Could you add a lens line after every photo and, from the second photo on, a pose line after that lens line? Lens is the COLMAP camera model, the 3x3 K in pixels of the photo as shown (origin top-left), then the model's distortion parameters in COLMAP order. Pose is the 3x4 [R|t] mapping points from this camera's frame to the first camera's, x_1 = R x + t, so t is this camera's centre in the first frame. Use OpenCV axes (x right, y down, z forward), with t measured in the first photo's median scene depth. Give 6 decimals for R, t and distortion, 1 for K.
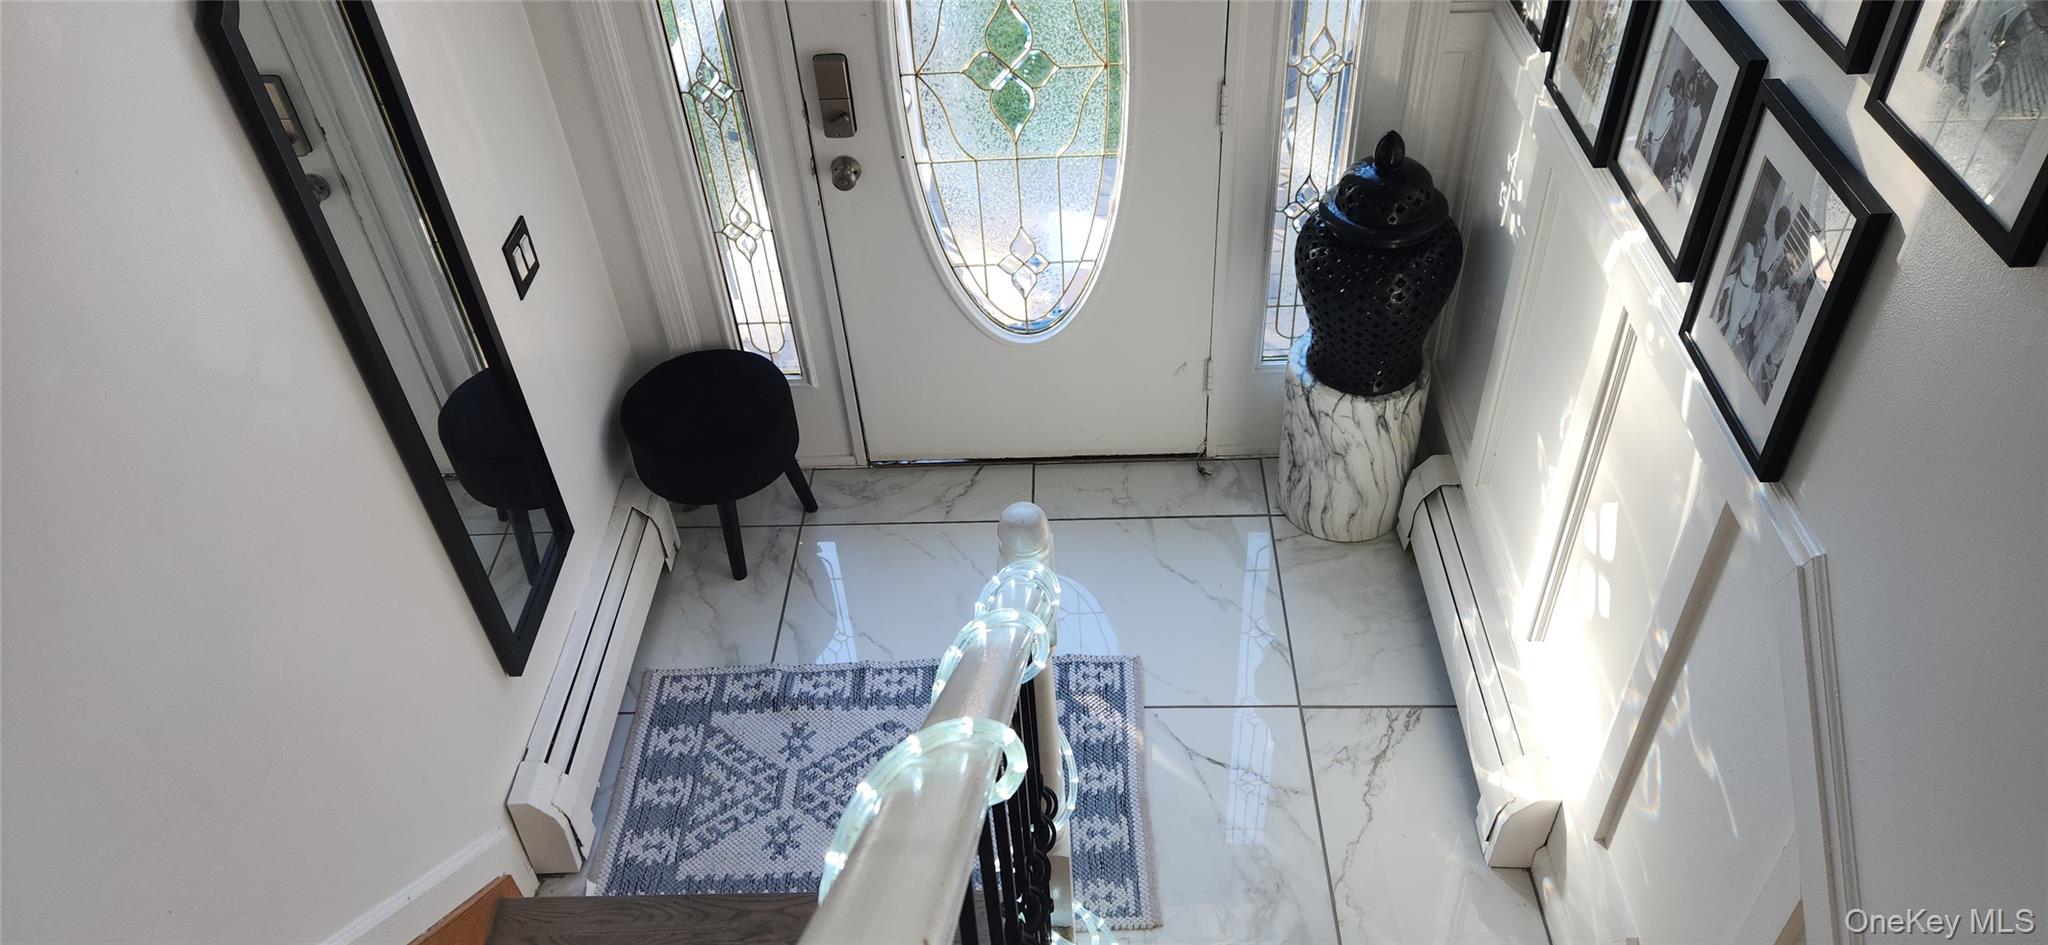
lens RADIAL K [[1355.4, 0, 1012.6], [0, 1355.4, 473.4], [0, 0, 1]] dist [0.076847, -0.070820]
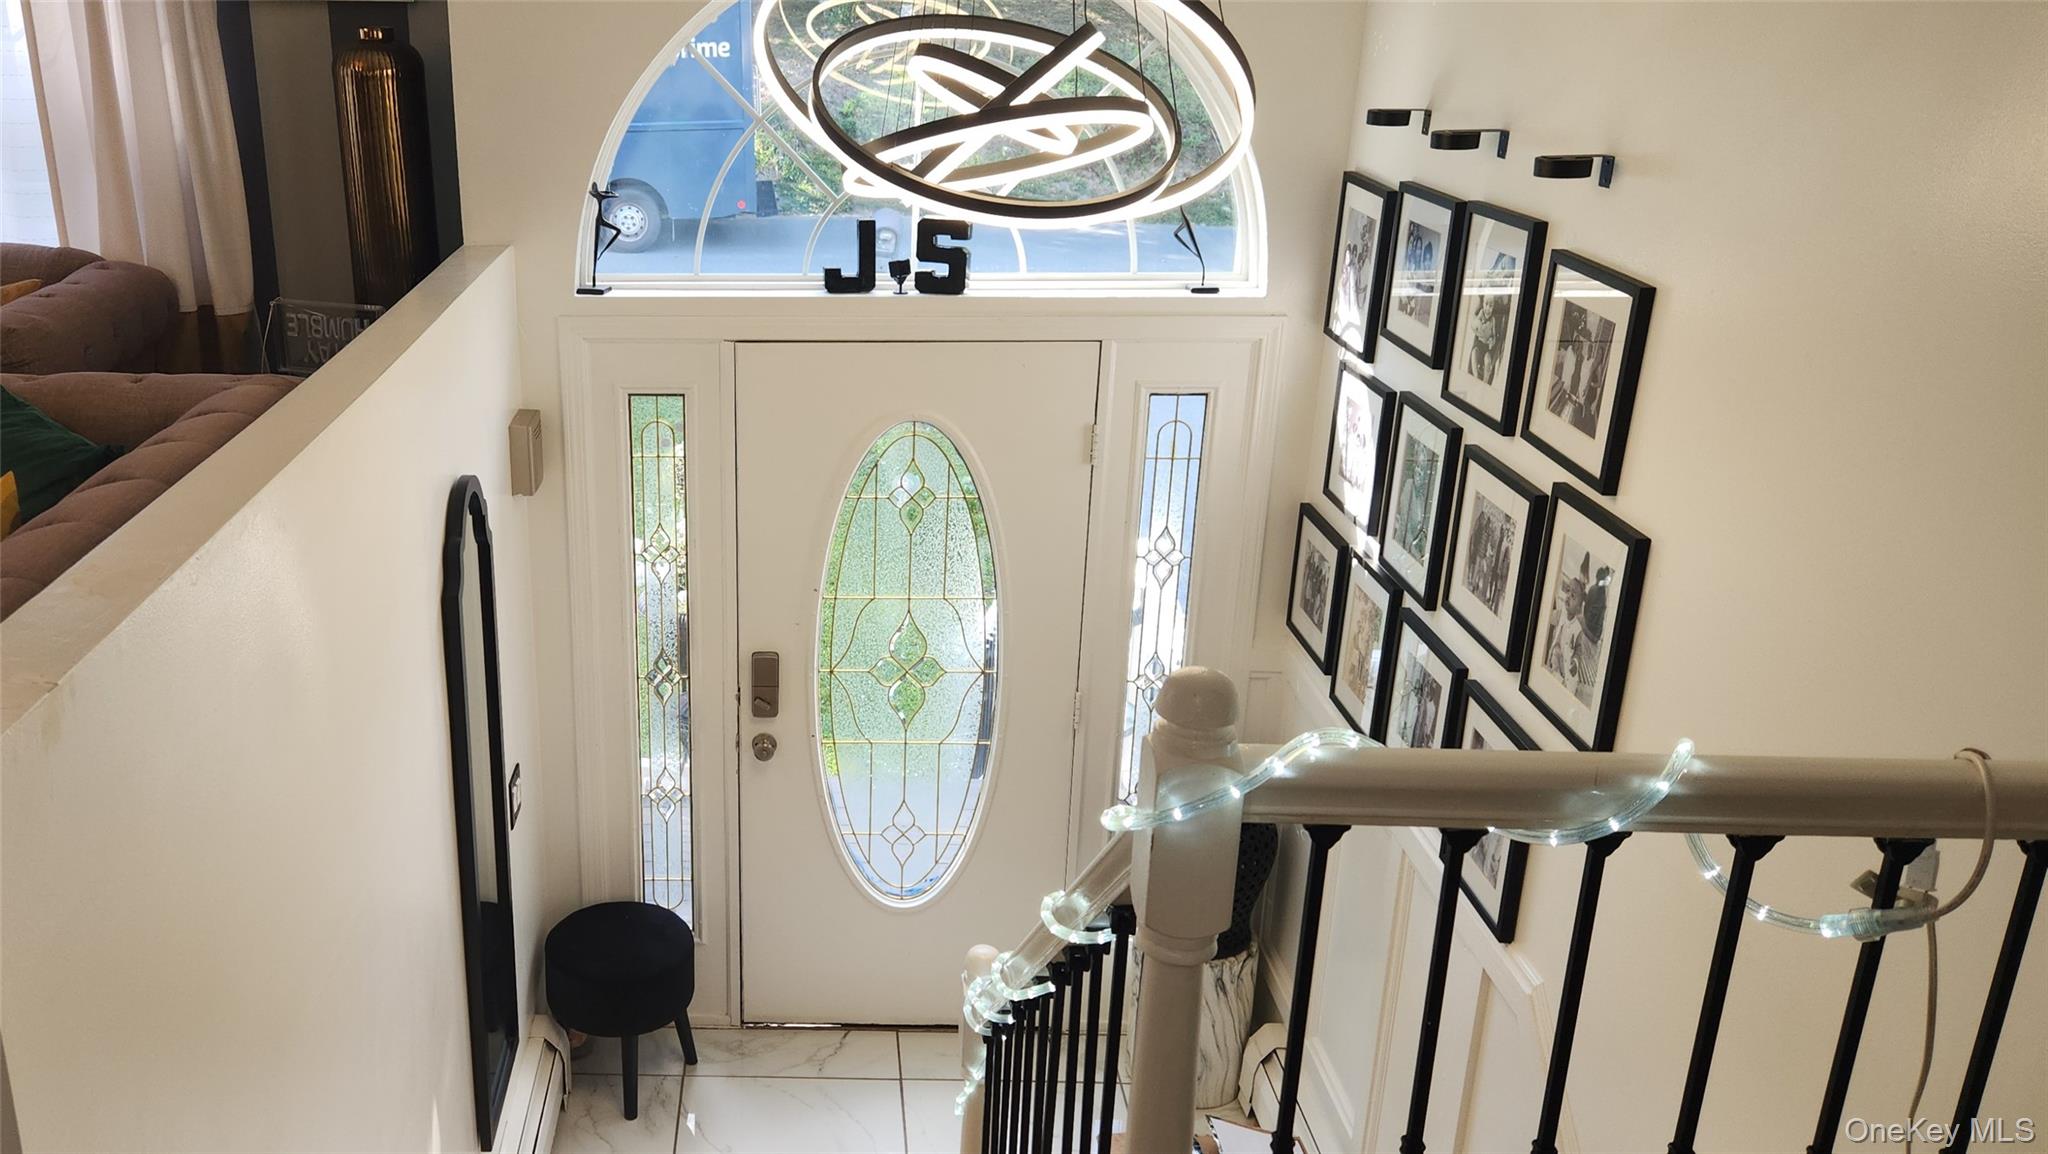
lens RADIAL K [[1699.6, 0, 765.6], [0, 1699.6, 601.3], [0, 0, 1]] dist [0.072239, -0.003789]
pose [[0.998425, 0.048534, 0.028132, -0.164527], [-0.035087, 0.931560, -0.361891, 0.195843], [-0.043770, 0.360334, 0.931796, -0.435842]]
